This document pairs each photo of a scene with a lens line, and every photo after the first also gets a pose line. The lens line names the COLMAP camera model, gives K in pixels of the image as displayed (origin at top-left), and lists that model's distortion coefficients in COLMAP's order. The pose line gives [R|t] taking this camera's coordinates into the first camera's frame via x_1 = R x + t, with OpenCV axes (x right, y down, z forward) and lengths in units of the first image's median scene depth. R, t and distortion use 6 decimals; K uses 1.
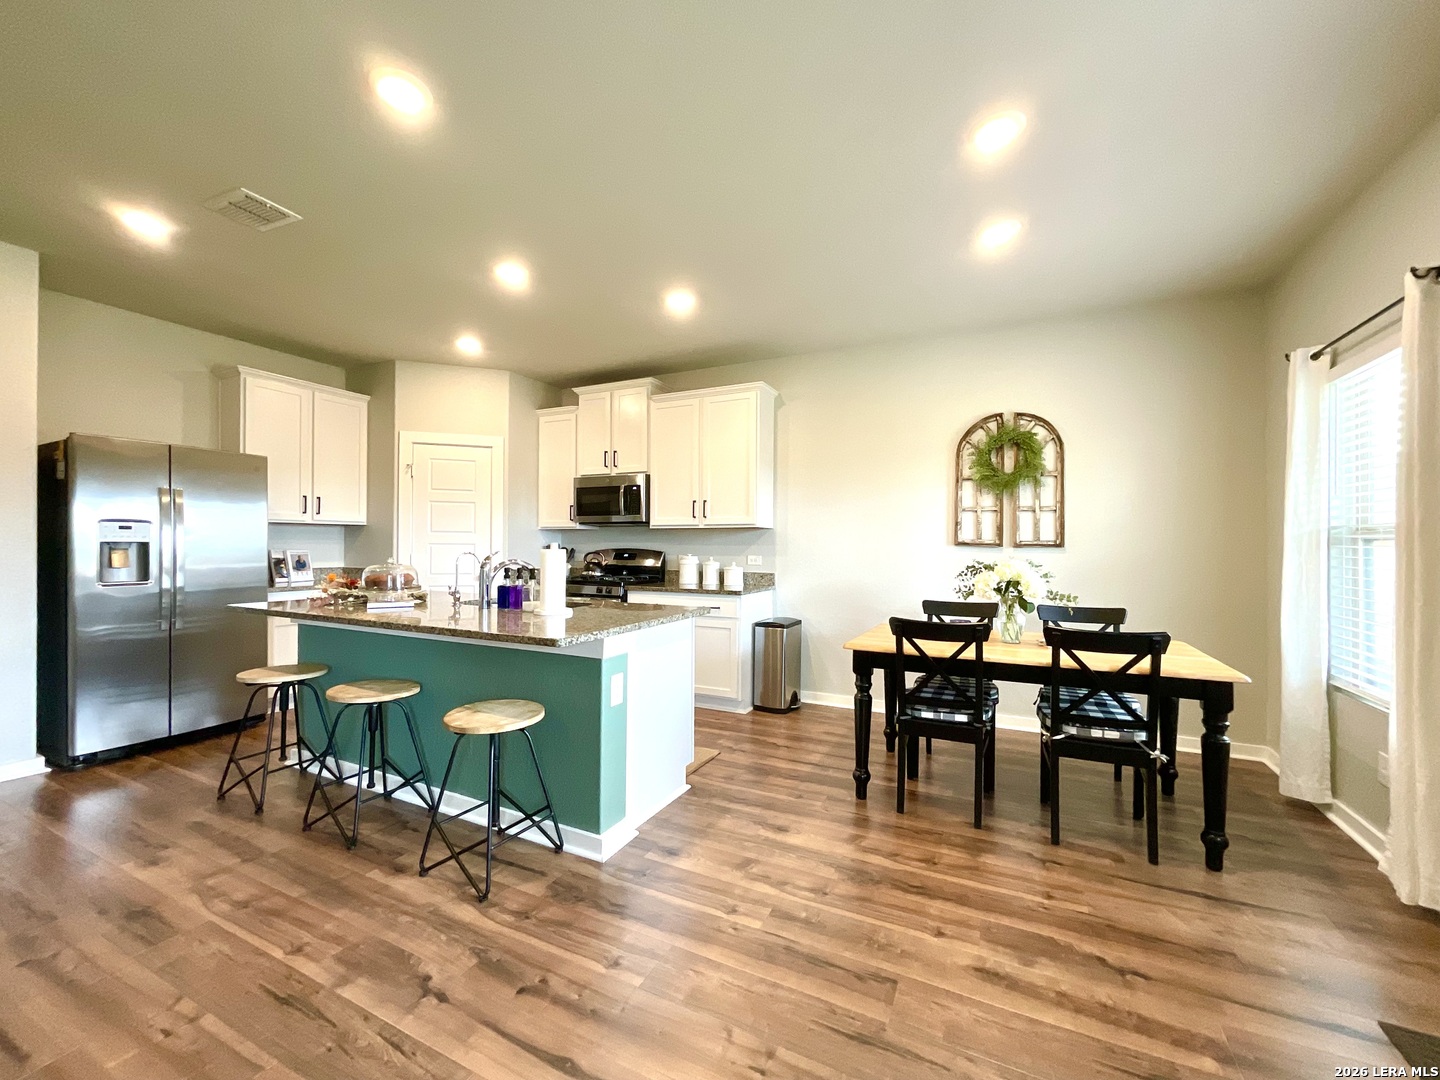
lens RADIAL K [[581.4, 0, 718.2], [0, 581.4, 544.0], [0, 0, 1]] dist [-0.004067, 0.001122]
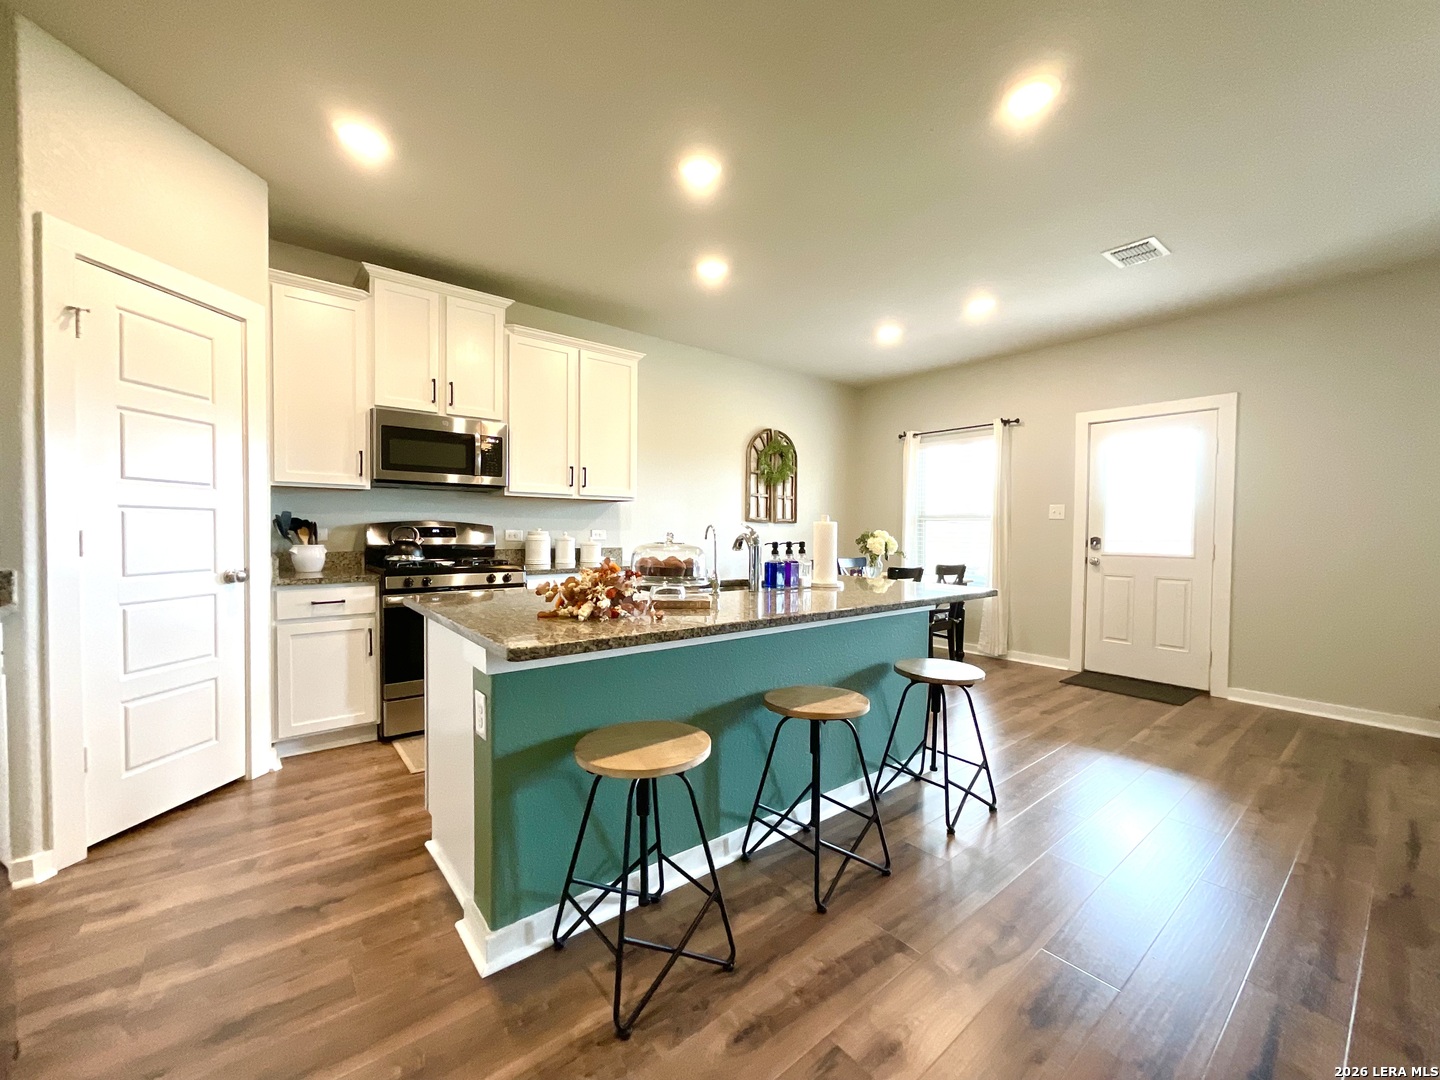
lens RADIAL K [[581.4, 0, 722.8], [0, 581.4, 544.8], [0, 0, 1]] dist [-0.004067, 0.001122]
pose [[0.412099, -0.027288, 0.910730, -0.902918], [-0.010285, 0.999348, 0.034597, 0.011262], [-0.911081, -0.023625, 0.411550, 0.532574]]
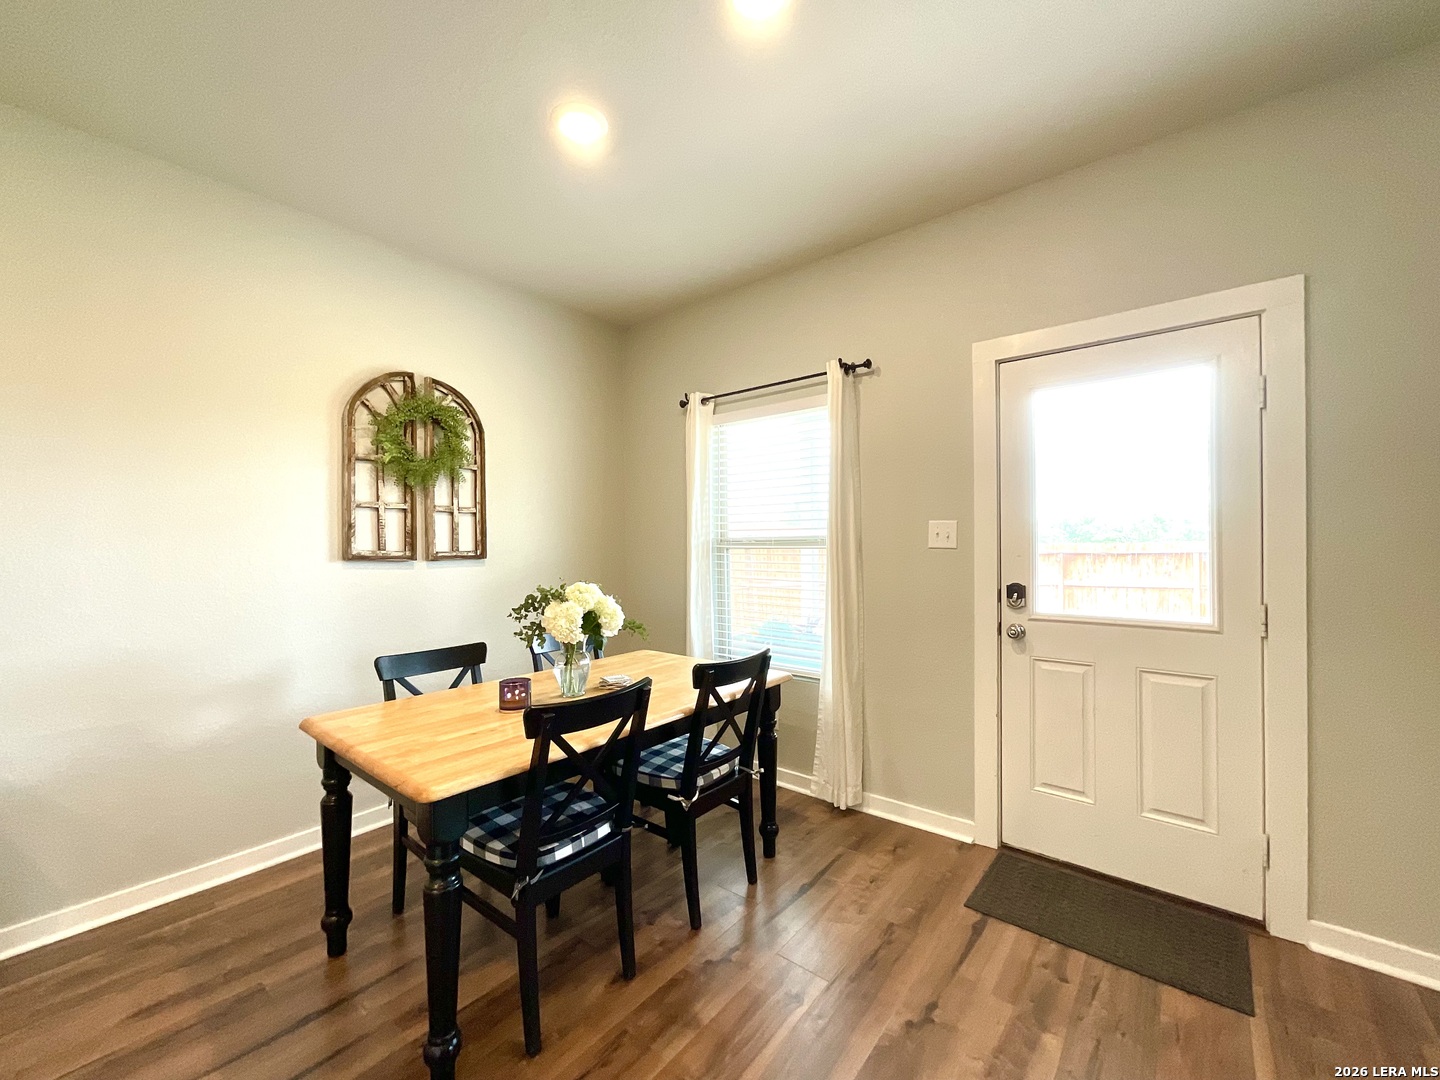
lens RADIAL K [[581.4, 0, 720.5], [0, 581.4, 541.5], [0, 0, 1]] dist [-0.004067, 0.001122]
pose [[0.222617, -0.003439, 0.974900, -0.130190], [0.004506, 0.999987, 0.002499, -0.019382], [-0.974895, 0.003837, 0.222630, 0.489353]]
